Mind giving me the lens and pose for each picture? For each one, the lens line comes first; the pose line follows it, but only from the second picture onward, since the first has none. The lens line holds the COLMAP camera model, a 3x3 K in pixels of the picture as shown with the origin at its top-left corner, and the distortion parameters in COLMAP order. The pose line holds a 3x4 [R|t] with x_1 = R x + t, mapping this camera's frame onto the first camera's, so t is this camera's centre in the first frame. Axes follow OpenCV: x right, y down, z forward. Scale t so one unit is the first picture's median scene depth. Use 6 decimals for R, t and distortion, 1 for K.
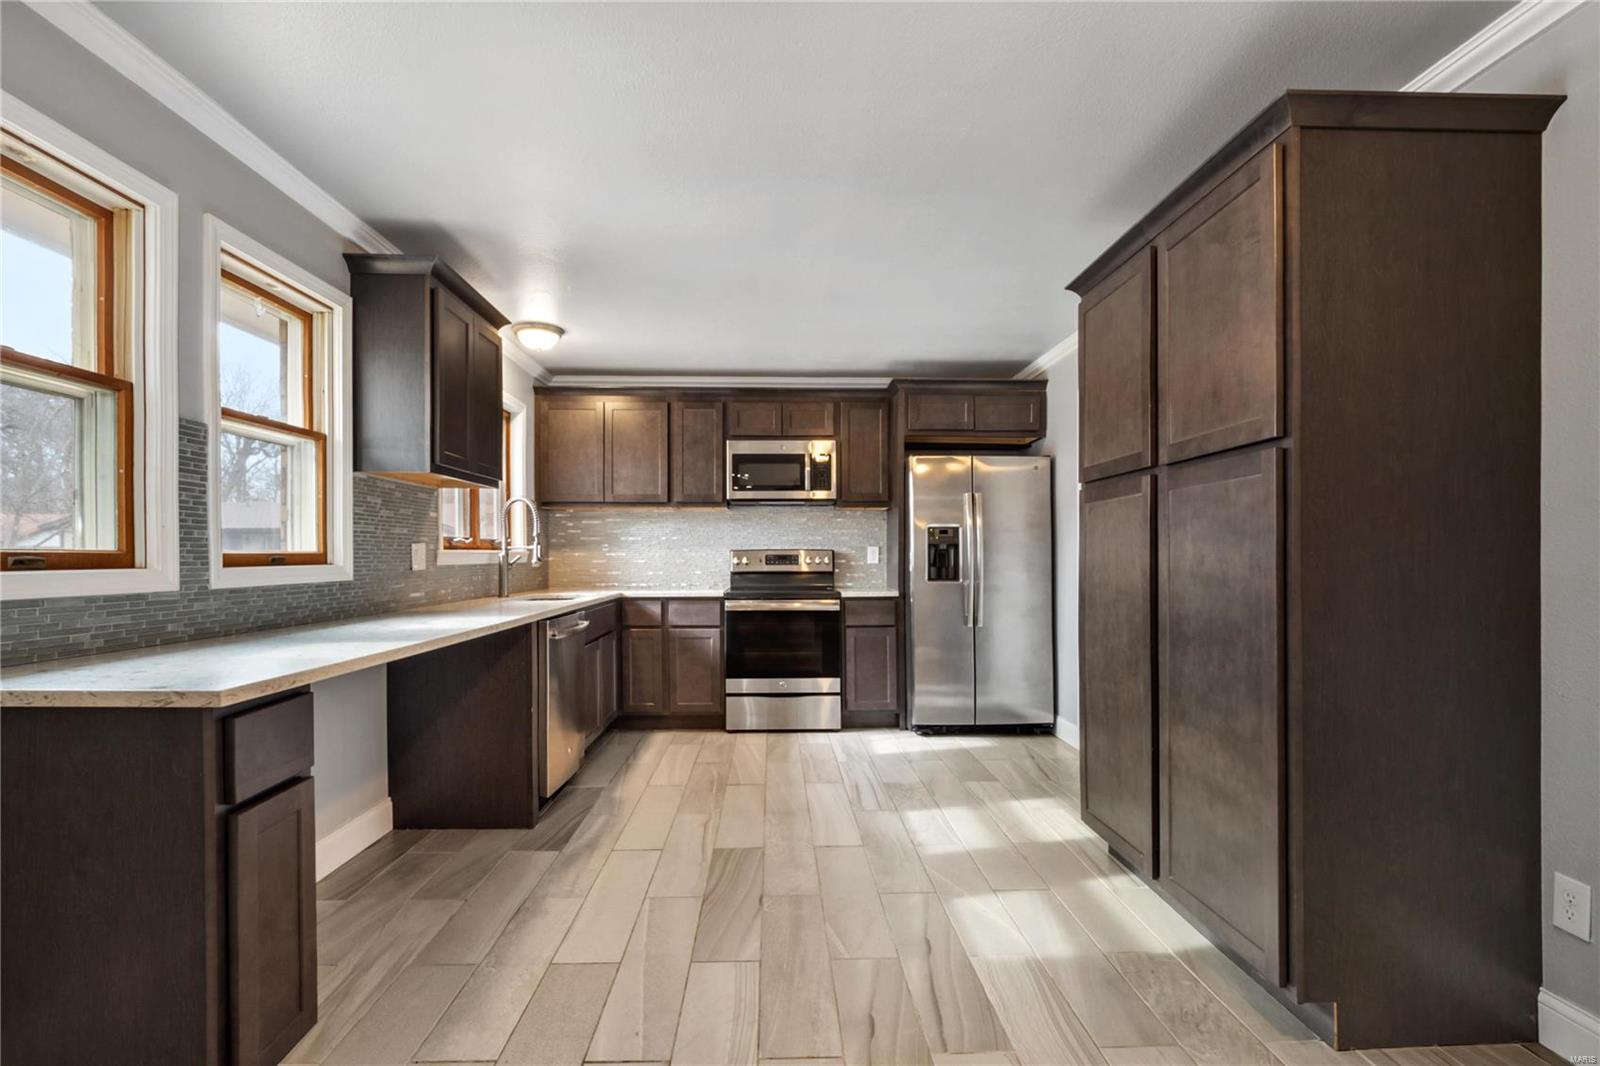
lens RADIAL K [[775.3, 0, 813.8], [0, 775.3, 546.8], [0, 0, 1]] dist [0.001845, -0.002814]
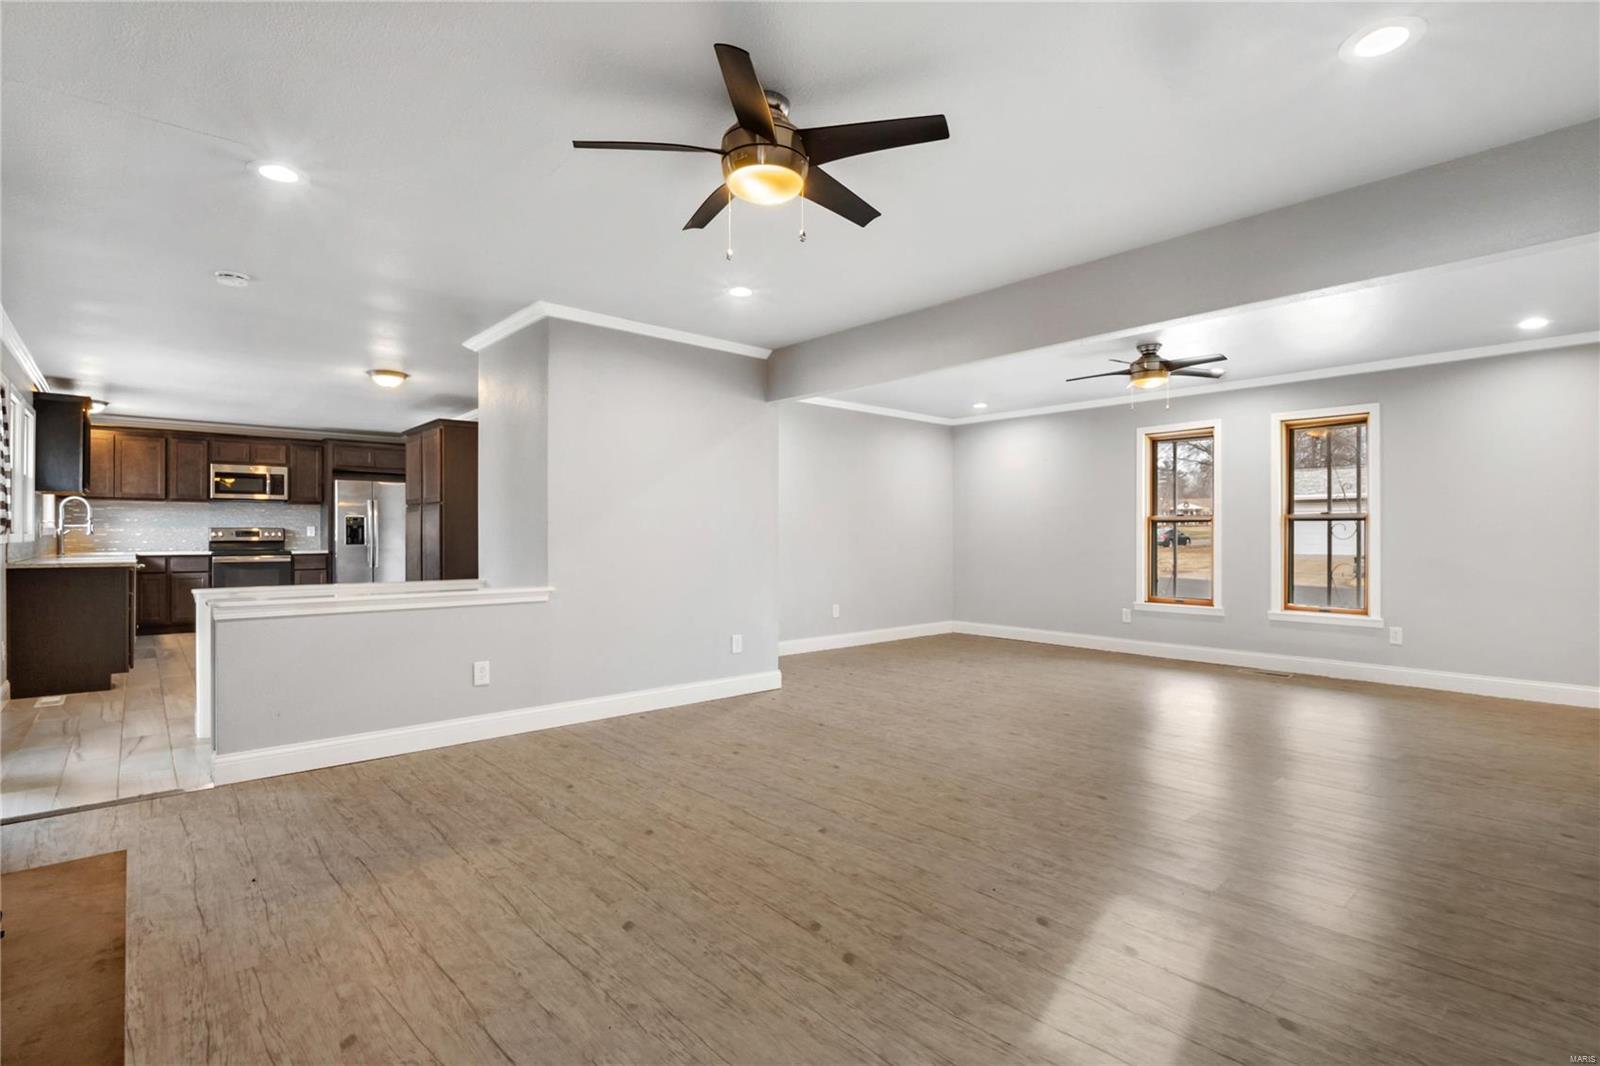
lens RADIAL K [[745.9, 0, 799.2], [0, 745.9, 531.9], [0, 0, 1]] dist [-0.009939, 0.000644]
pose [[0.776382, 0.003844, 0.630251, -0.138115], [-0.008663, 0.999952, 0.004574, -0.005961], [-0.630203, -0.009011, 0.776378, -1.109115]]
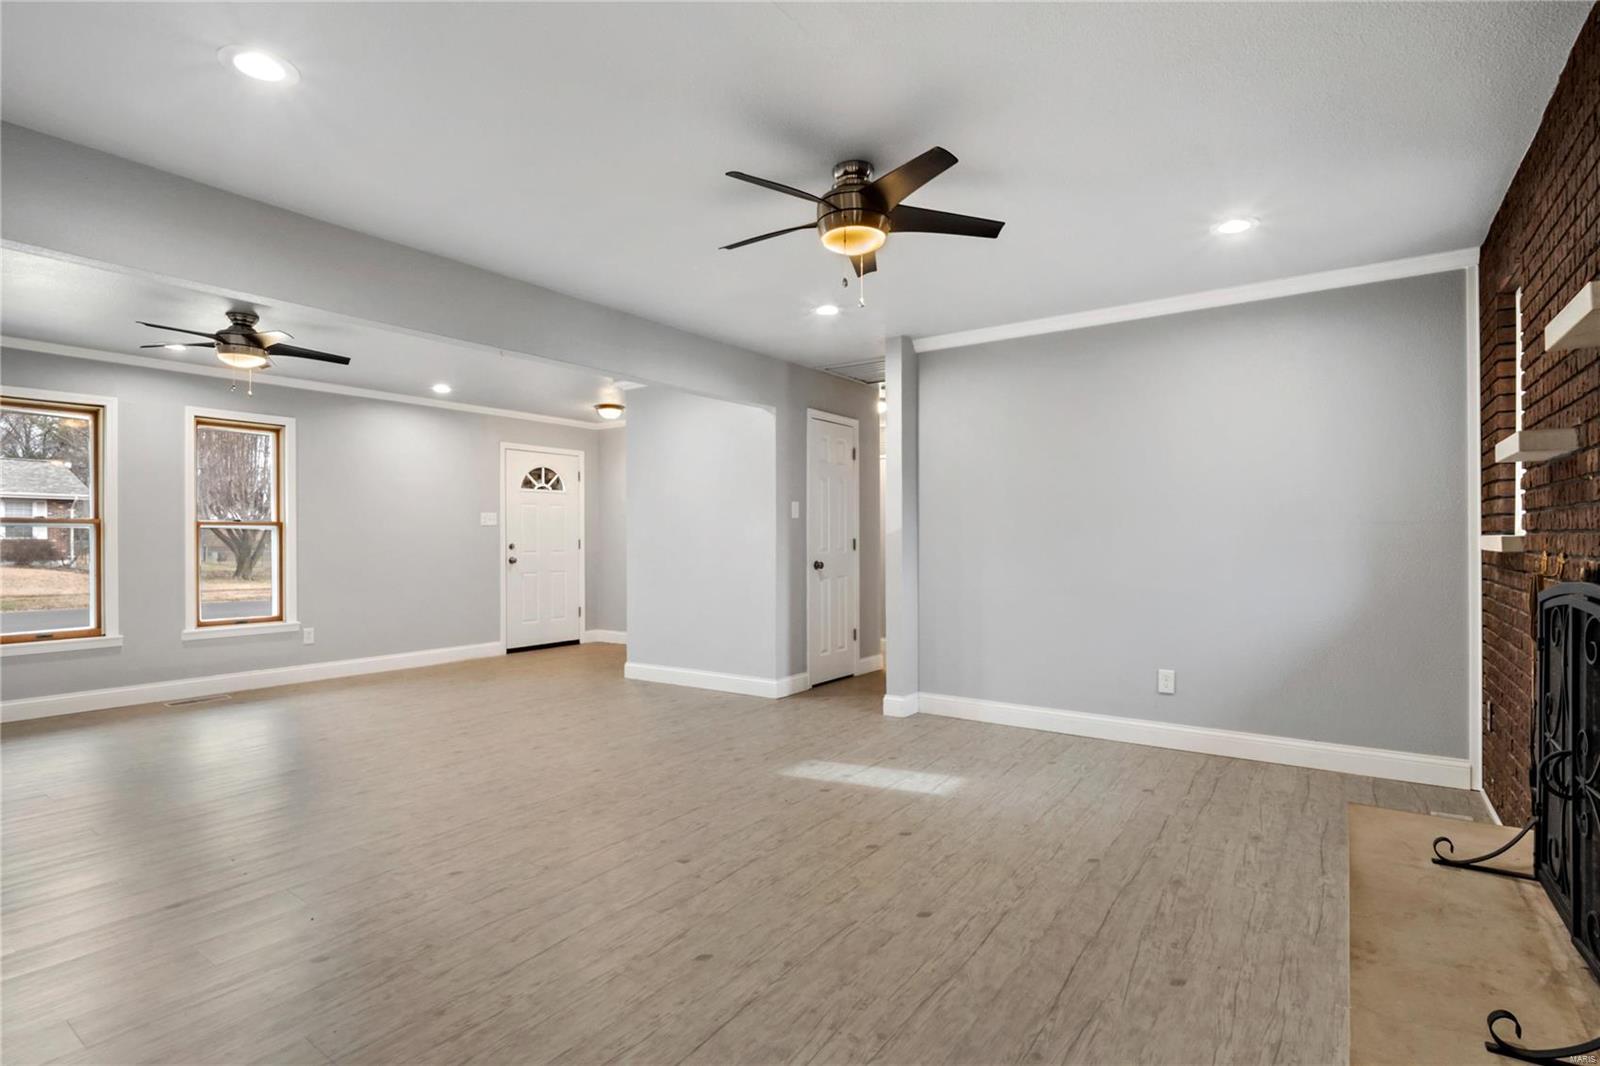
lens RADIAL K [[775.3, 0, 836.7], [0, 775.3, 536.4], [0, 0, 1]] dist [0.001845, -0.002814]
pose [[-0.804064, 0.005775, 0.594515, -0.183155], [-0.001674, 0.999927, -0.011977, -0.000717], [-0.594540, -0.010626, -0.803996, -0.298463]]
